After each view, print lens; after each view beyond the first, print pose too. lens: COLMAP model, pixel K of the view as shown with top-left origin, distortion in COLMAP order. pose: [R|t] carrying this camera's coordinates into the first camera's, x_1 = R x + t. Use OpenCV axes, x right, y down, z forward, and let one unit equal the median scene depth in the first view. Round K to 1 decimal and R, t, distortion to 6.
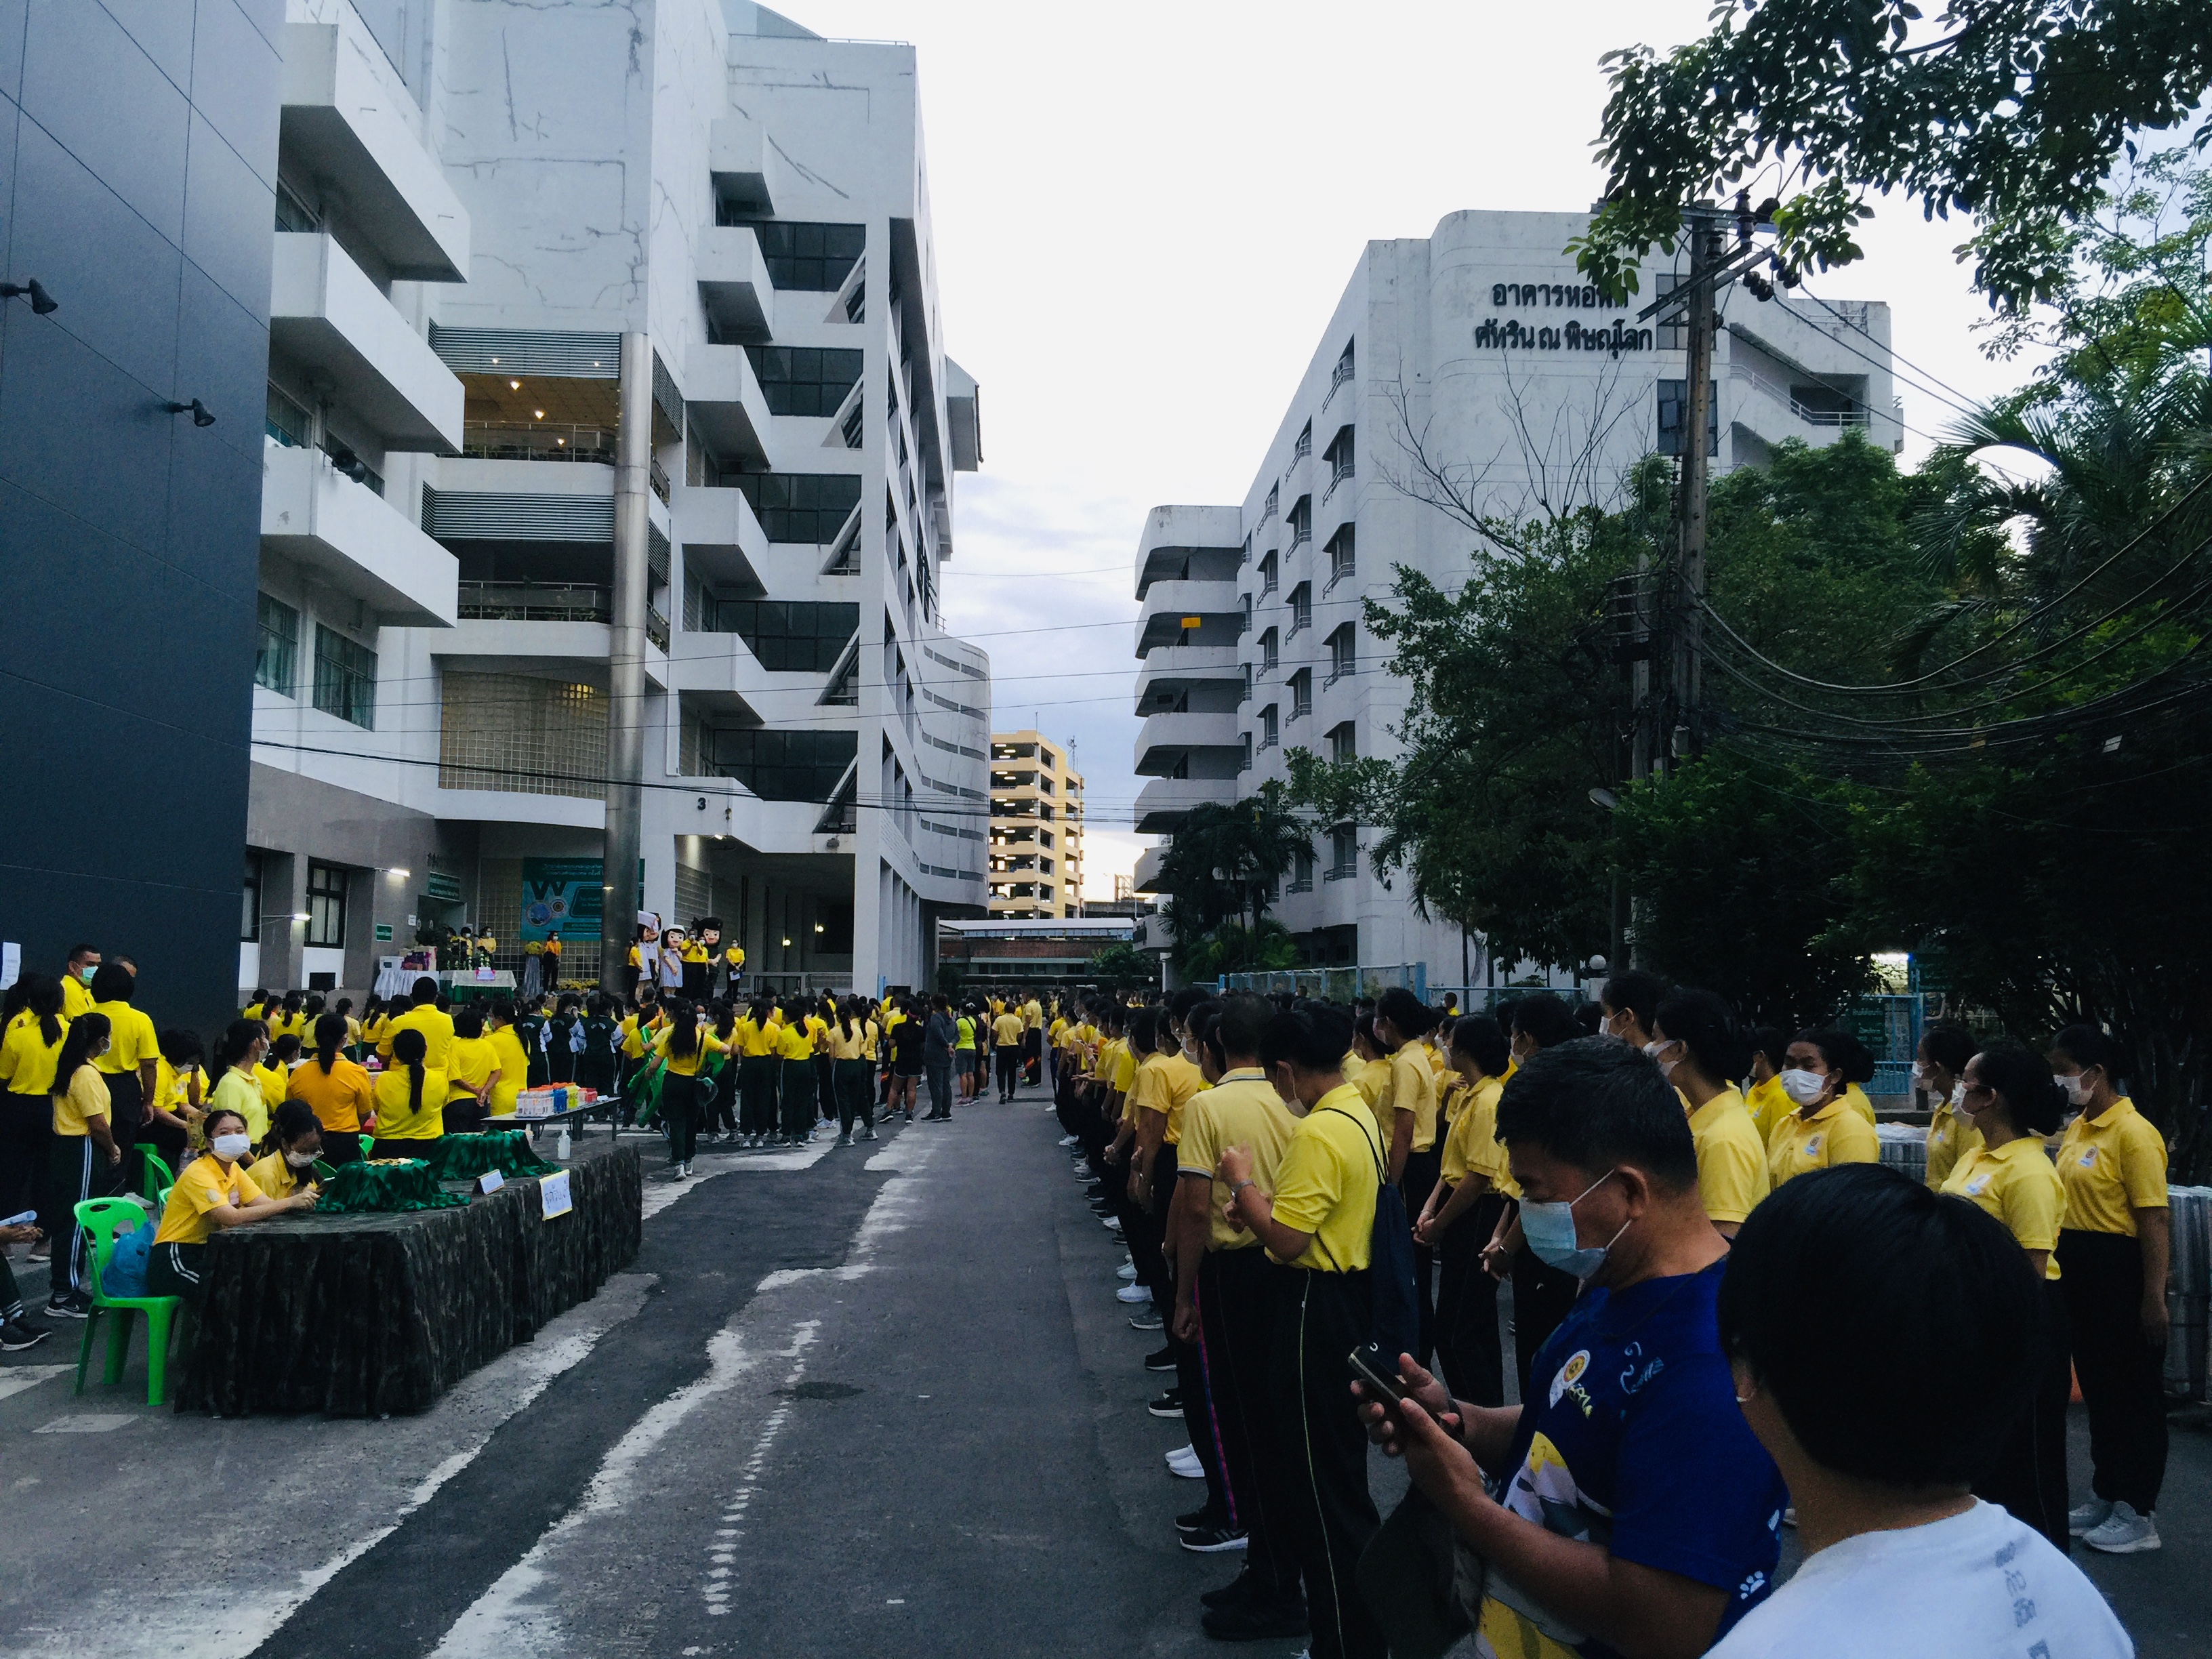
lens RADIAL K [[1867.6, 0, 1105.9], [0, 1867.6, 829.1], [0, 0, 1]] dist [-0.009221, -0.002703]
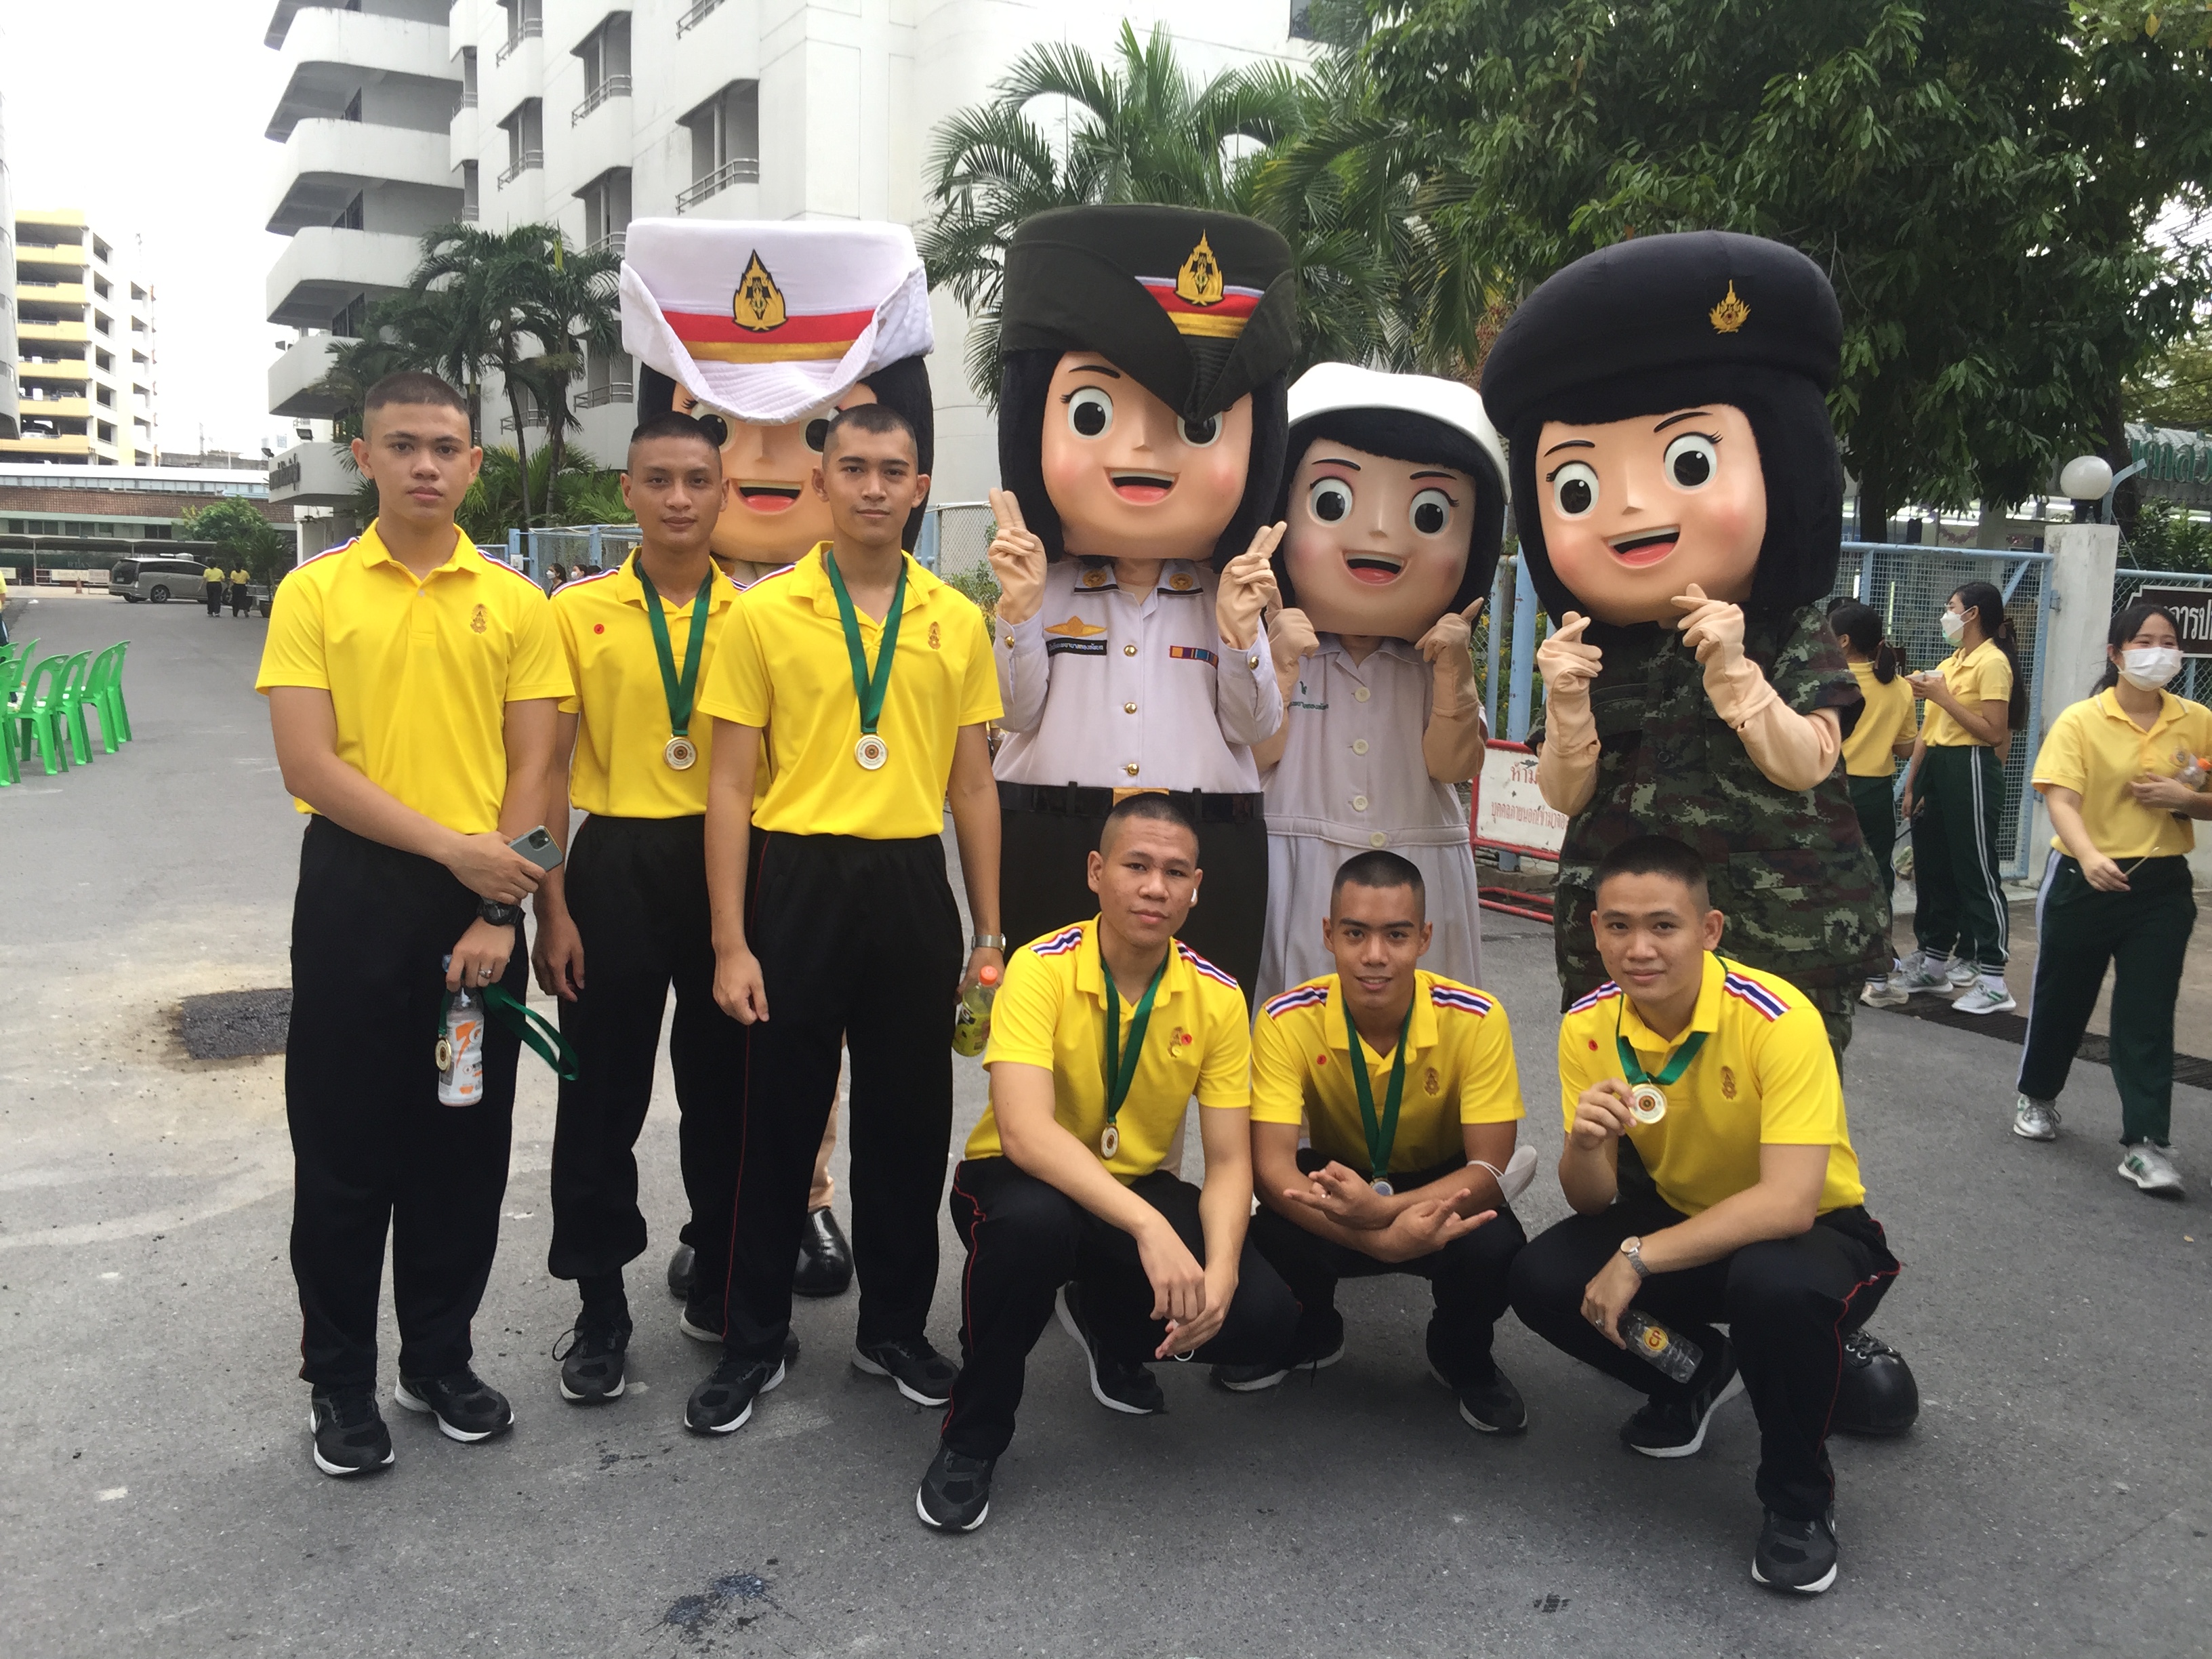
lens RADIAL K [[1867.6, 0, 1107.9], [0, 1867.6, 820.0], [0, 0, 1]] dist [-0.009221, -0.002703]
pose [[0.895728, -0.027594, 0.443746, -0.009248], [-0.067493, 0.978066, 0.197059, 0.014791], [-0.439450, -0.206461, 0.874218, 0.152528]]
